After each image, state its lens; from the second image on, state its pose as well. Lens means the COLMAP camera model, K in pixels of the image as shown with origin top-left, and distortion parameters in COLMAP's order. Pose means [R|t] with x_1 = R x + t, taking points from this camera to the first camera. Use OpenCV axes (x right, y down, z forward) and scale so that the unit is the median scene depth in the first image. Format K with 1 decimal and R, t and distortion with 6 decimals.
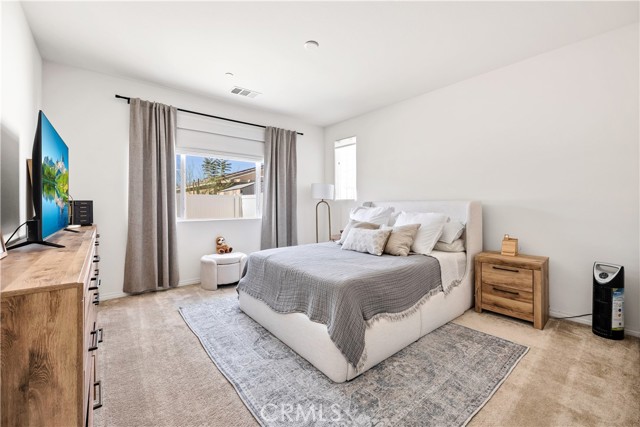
lens RADIAL K [[264.7, 0, 322.8], [0, 264.7, 207.0], [0, 0, 1]] dist [-0.007420, 0.000696]
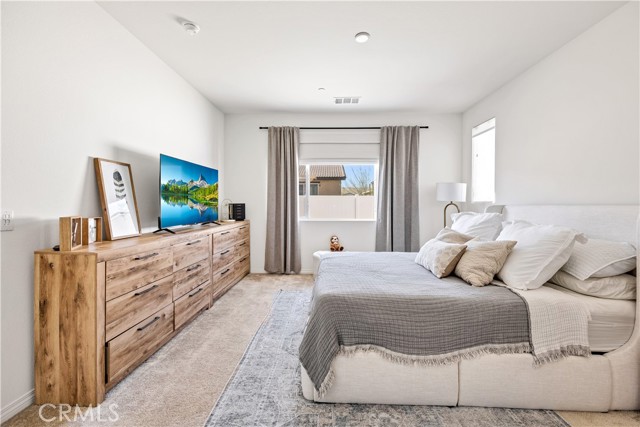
lens RADIAL K [[264.7, 0, 323.9], [0, 264.7, 208.4], [0, 0, 1]] dist [-0.007420, 0.000696]
pose [[0.750458, 0.015279, -0.660741, 0.410867], [-0.011563, 0.999883, 0.009988, -0.016780], [0.660816, 0.000144, 0.750548, 0.185586]]
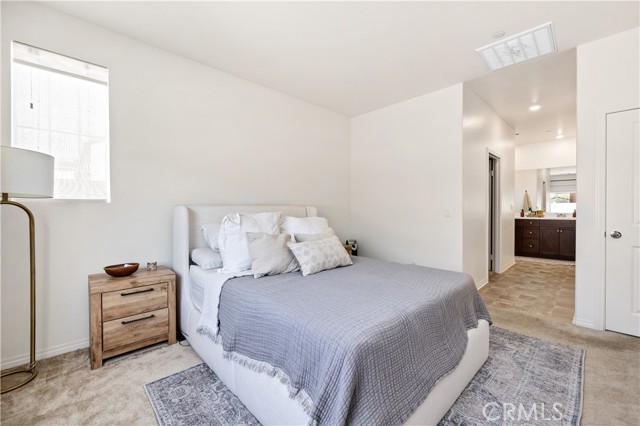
lens RADIAL K [[265.0, 0, 321.3], [0, 265.0, 211.5], [0, 0, 1]] dist [-0.000667, 0.000141]
pose [[-0.066969, -0.012125, 0.997681, -0.614123], [0.016691, 0.999773, 0.013271, -0.011891], [-0.997615, 0.017541, -0.066751, 1.026779]]
